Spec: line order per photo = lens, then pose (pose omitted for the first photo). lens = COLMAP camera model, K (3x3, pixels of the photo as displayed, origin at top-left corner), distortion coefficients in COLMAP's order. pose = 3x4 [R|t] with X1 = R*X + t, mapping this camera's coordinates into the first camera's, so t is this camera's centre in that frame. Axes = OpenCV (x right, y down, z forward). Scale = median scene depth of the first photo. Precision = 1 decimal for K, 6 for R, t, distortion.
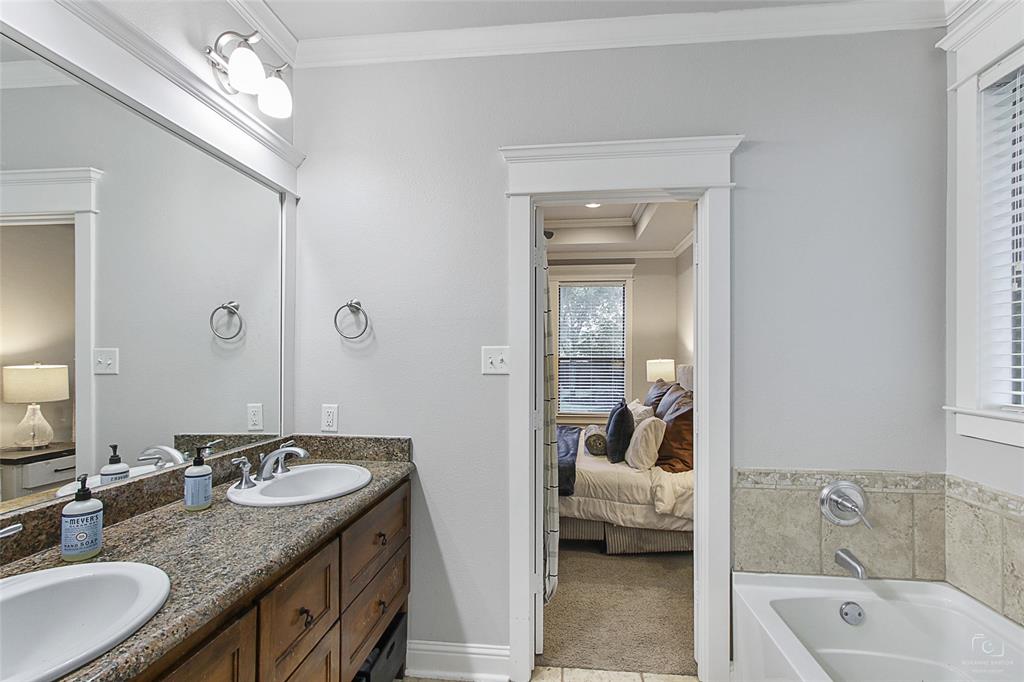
lens RADIAL K [[465.7, 0, 516.0], [0, 465.7, 347.2], [0, 0, 1]] dist [-0.002452, 0.002599]
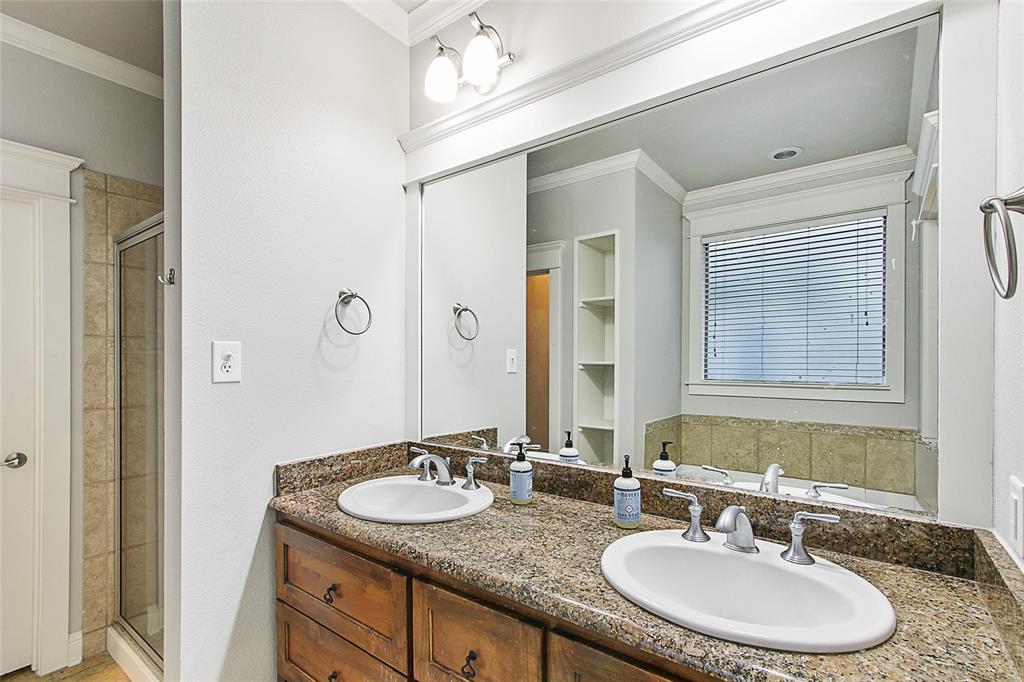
lens RADIAL K [[465.7, 0, 504.7], [0, 465.7, 365.6], [0, 0, 1]] dist [-0.002452, 0.002599]
pose [[-0.517107, 0.001292, -0.855920, 0.211829], [0.021925, 0.999691, -0.011737, 0.054044], [0.855640, -0.024835, -0.516975, 1.398737]]
